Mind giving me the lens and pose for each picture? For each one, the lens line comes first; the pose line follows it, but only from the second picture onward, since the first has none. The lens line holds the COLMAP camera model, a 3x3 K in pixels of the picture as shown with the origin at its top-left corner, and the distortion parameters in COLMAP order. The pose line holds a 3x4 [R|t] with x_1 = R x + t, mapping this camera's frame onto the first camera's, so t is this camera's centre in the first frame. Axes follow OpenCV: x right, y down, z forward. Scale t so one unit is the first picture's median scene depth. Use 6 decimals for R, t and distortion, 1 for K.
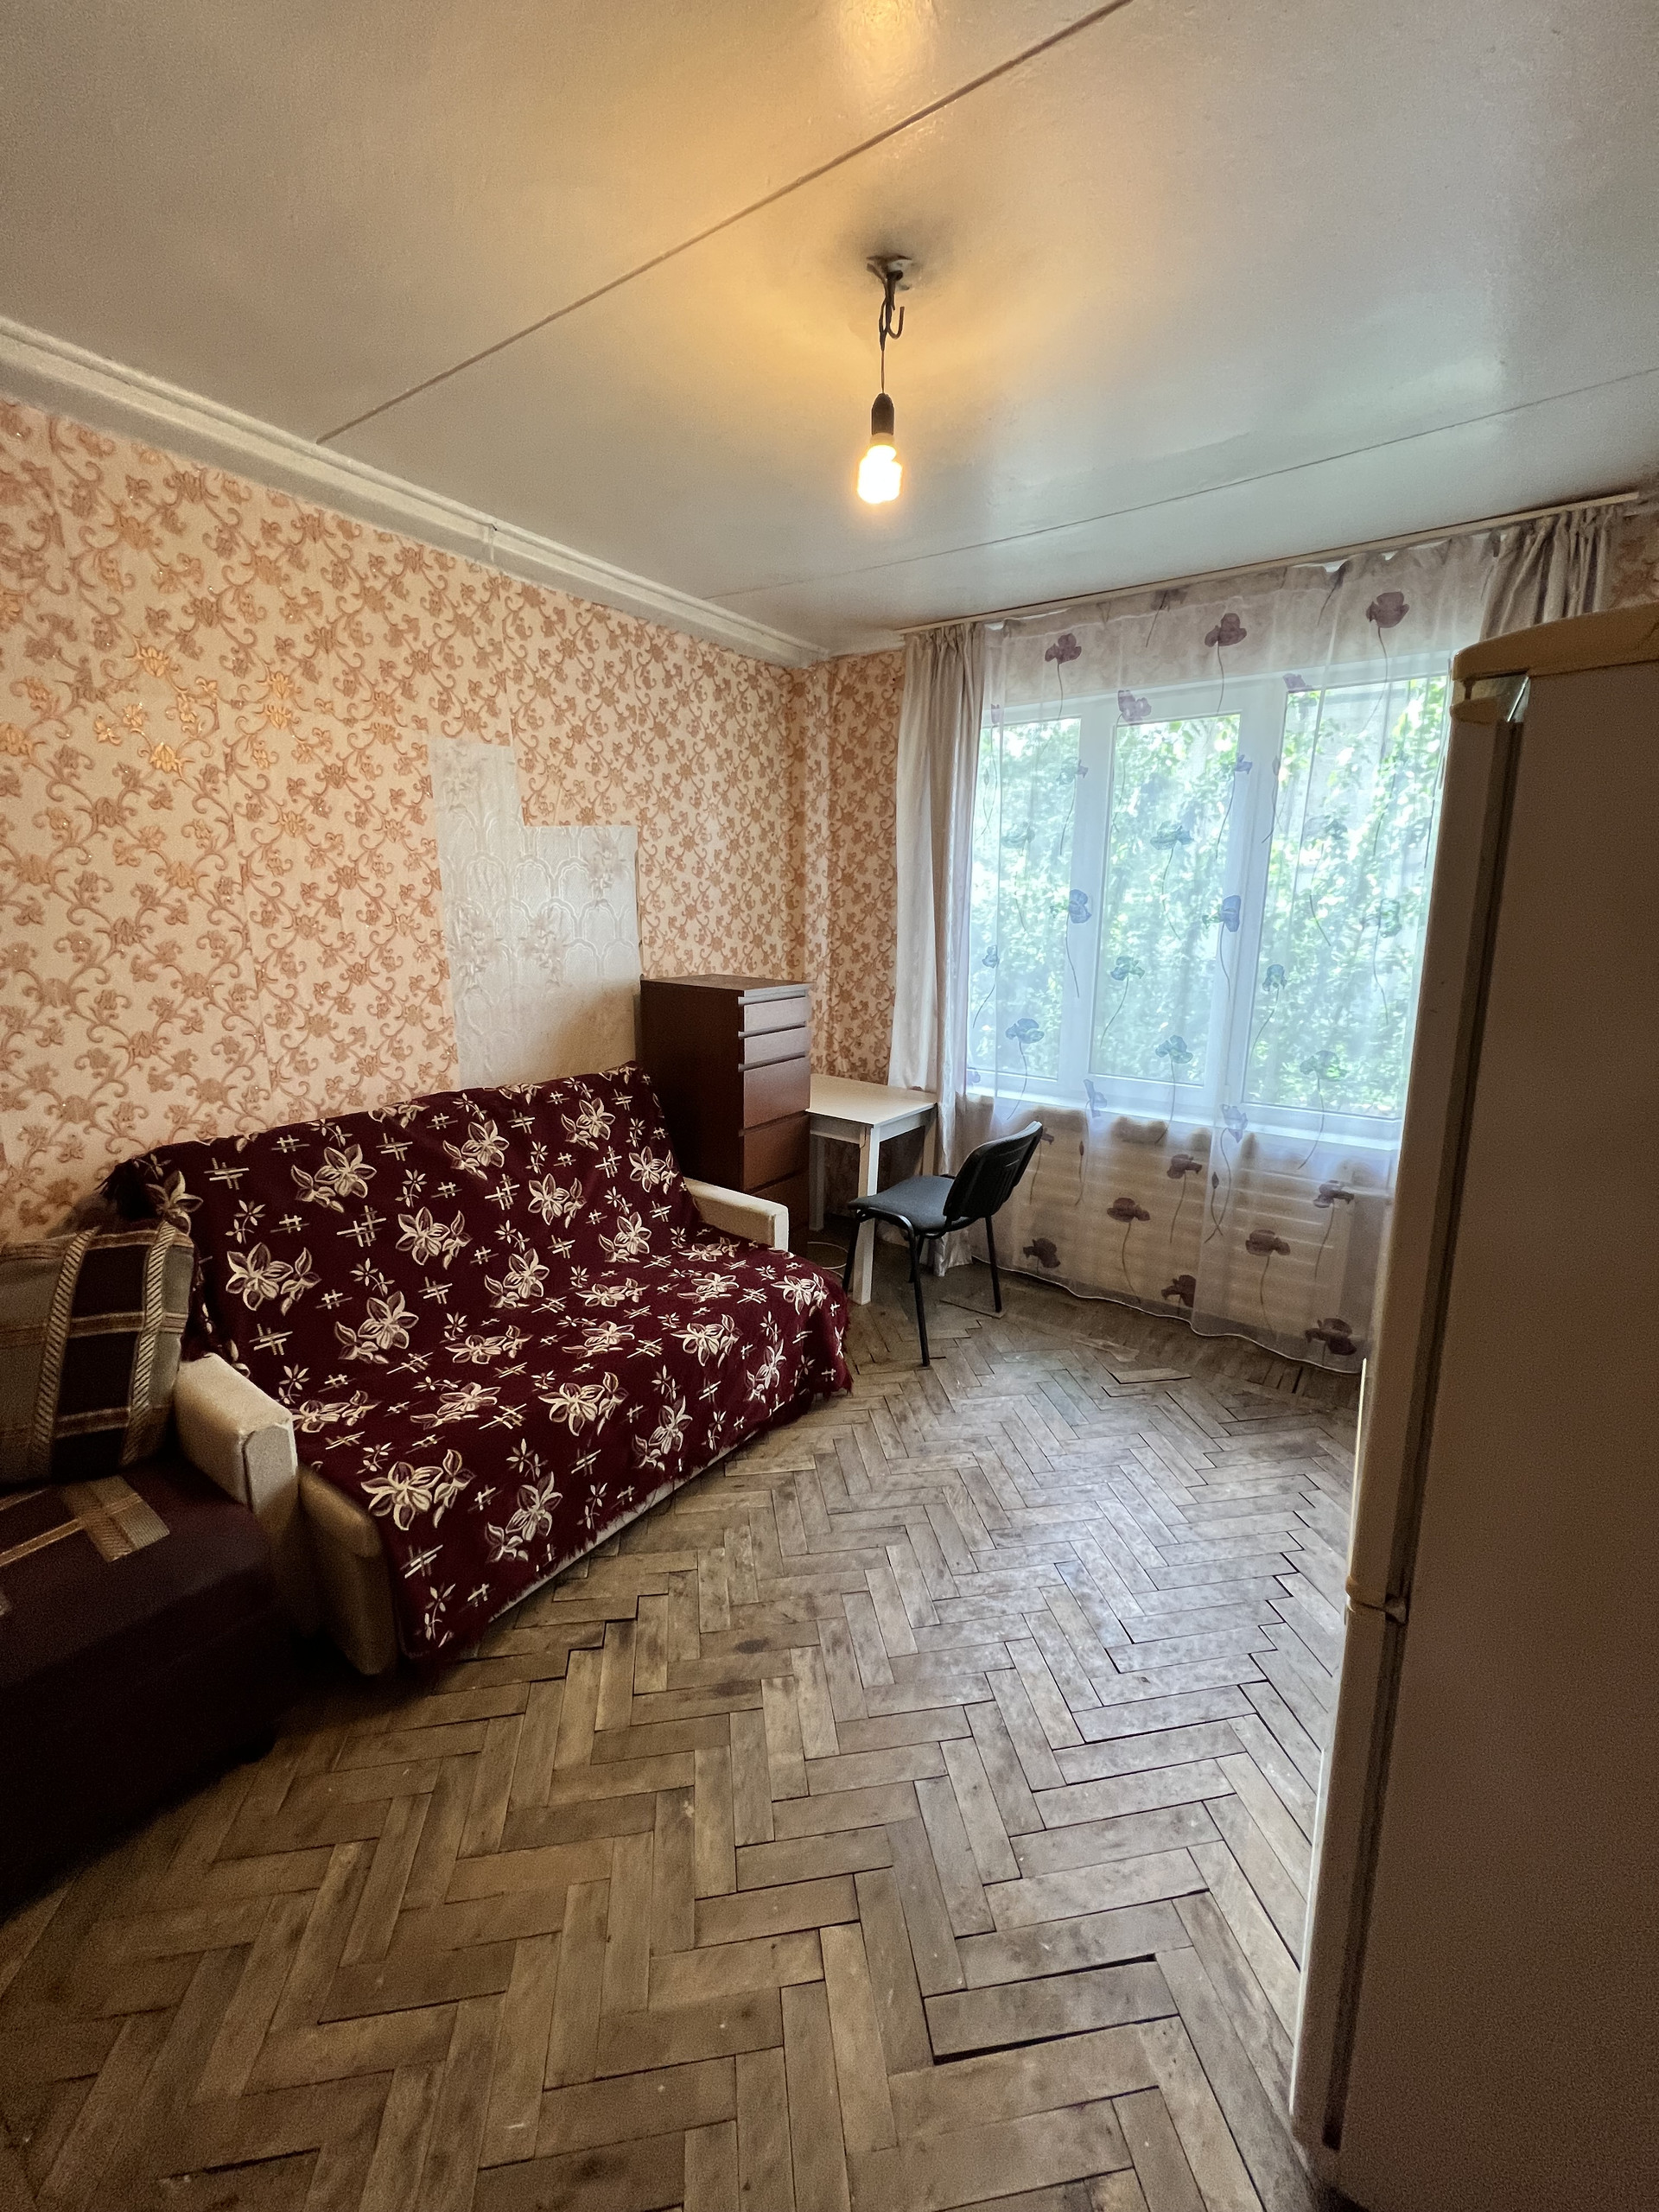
lens RADIAL K [[883.8, 0, 833.5], [0, 883.8, 1099.5], [0, 0, 1]] dist [-0.002838, 0.000817]
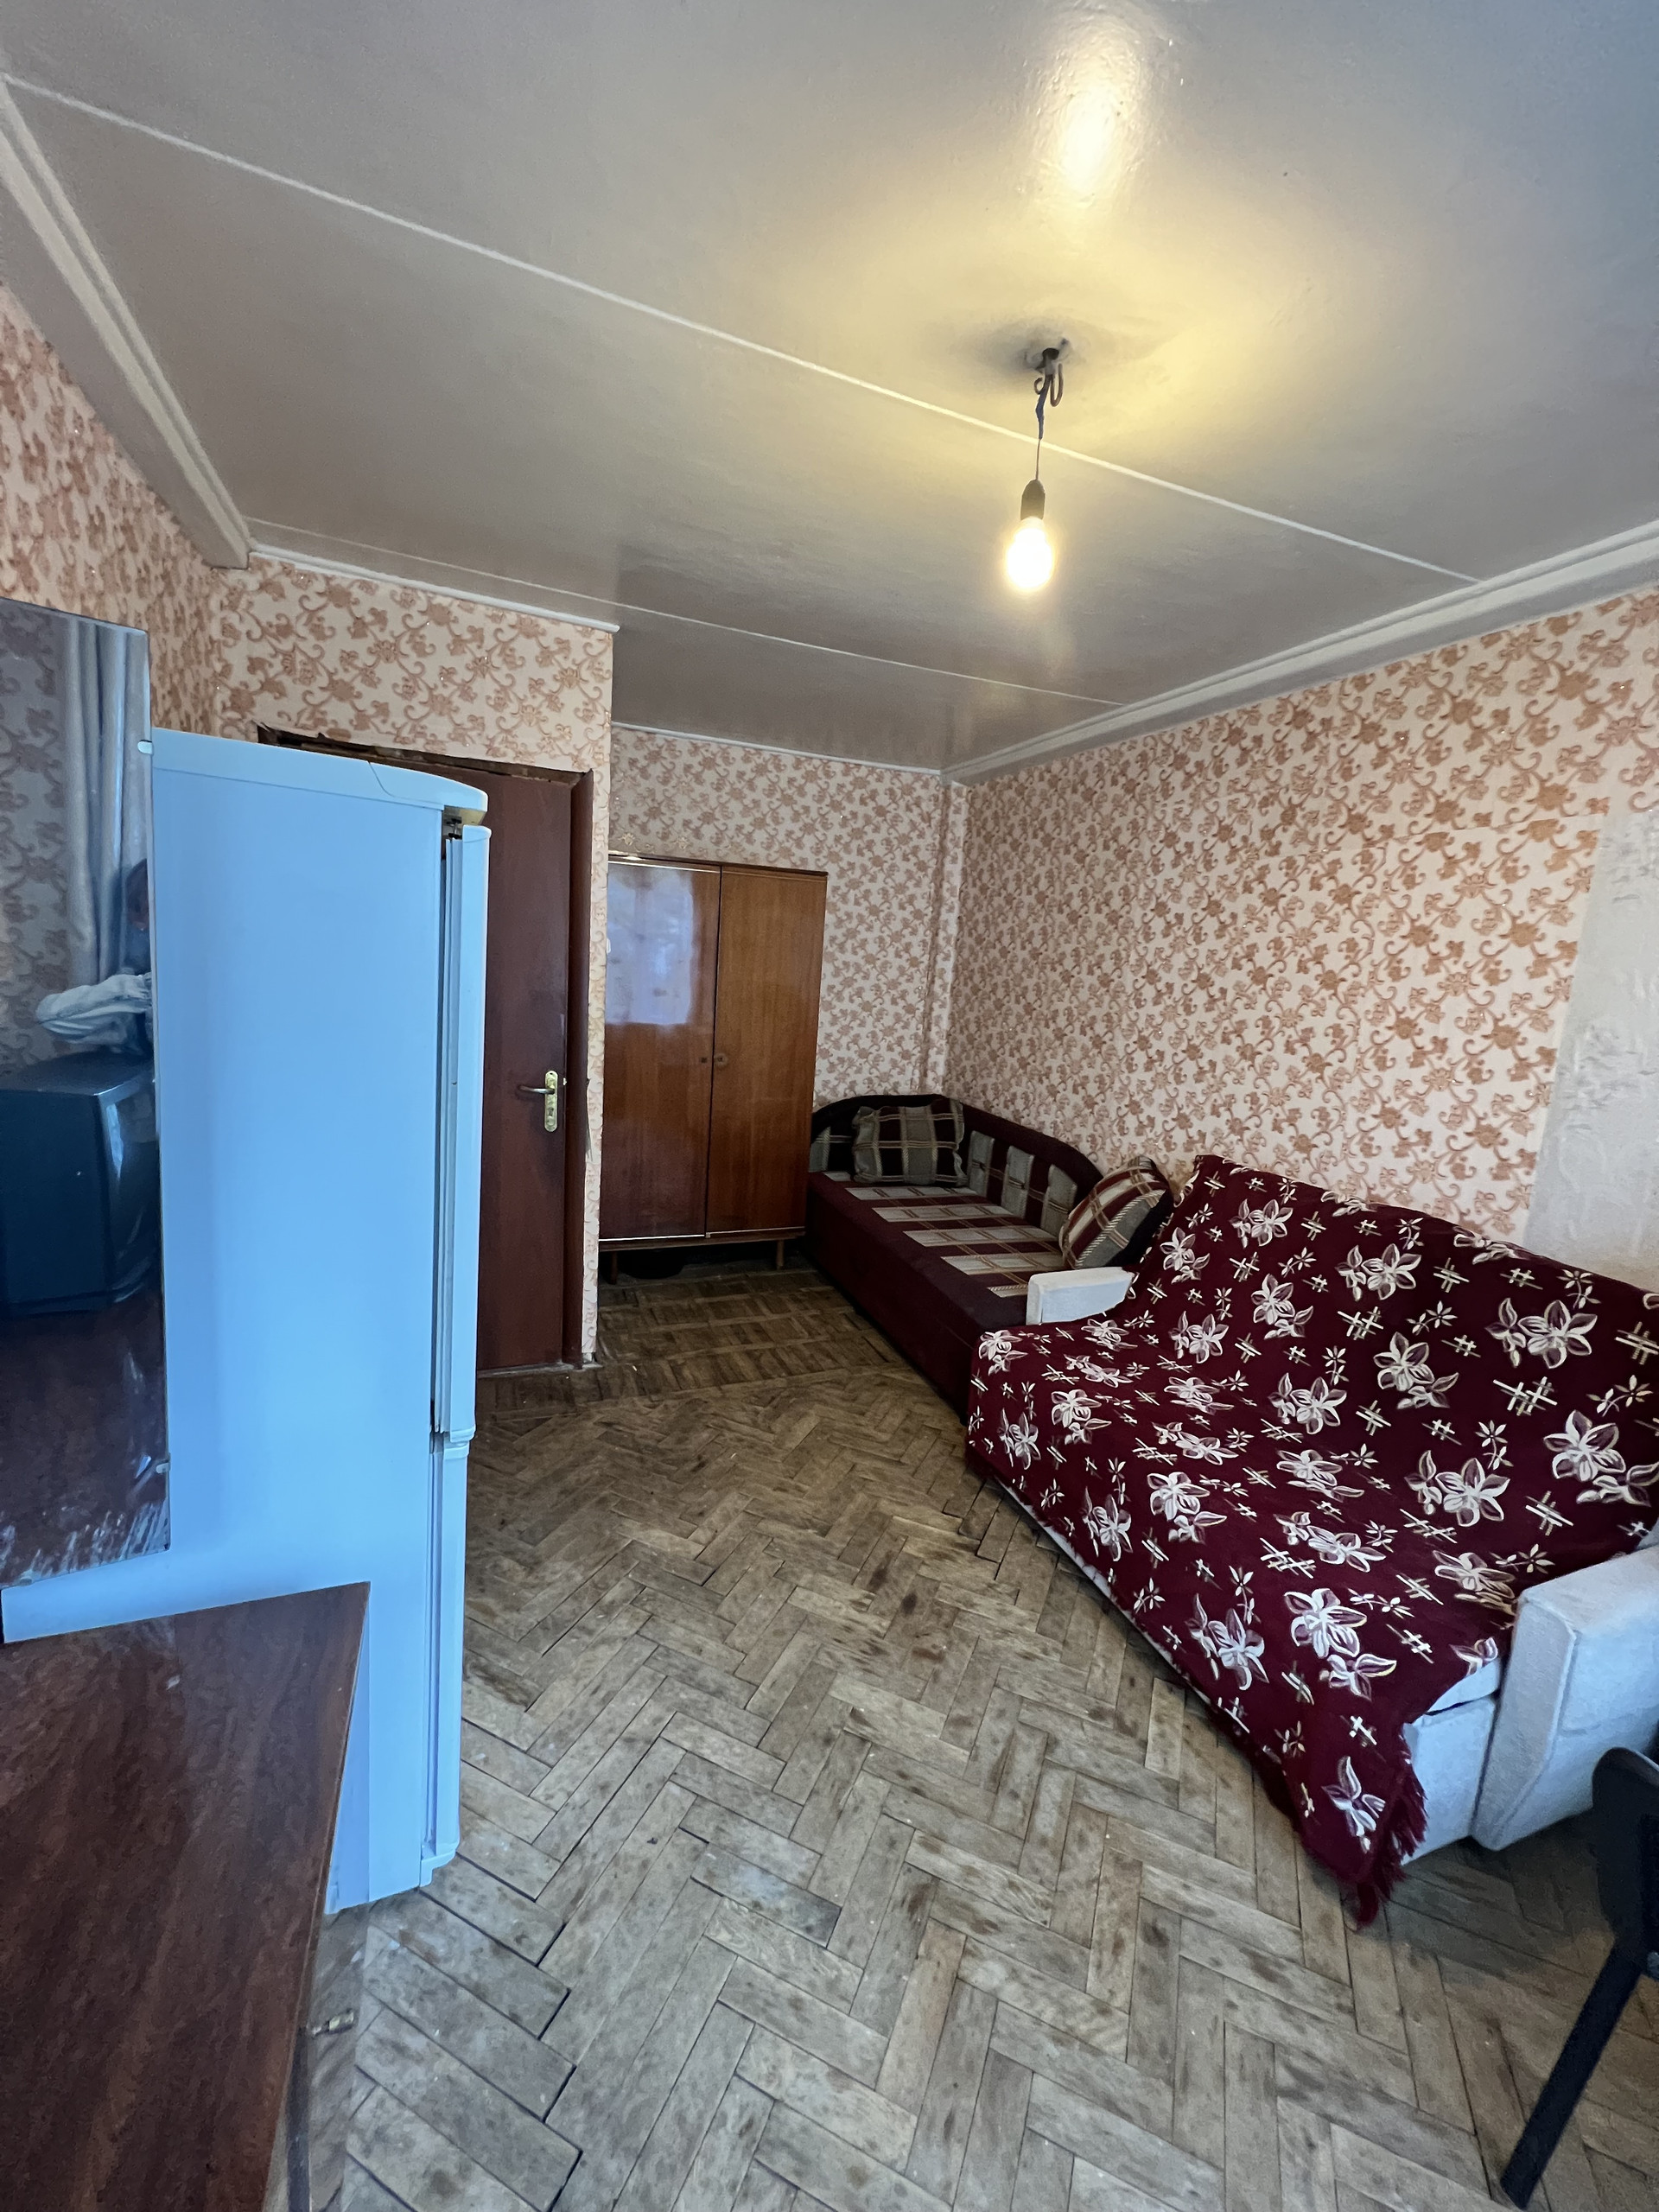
lens RADIAL K [[883.8, 0, 833.5], [0, 883.8, 1099.5], [0, 0, 1]] dist [-0.002838, 0.000817]
pose [[-0.543585, 0.088887, -0.834634, 0.564541], [-0.245068, 0.934241, 0.259104, -0.180706], [0.802781, 0.345387, -0.486056, 0.808748]]
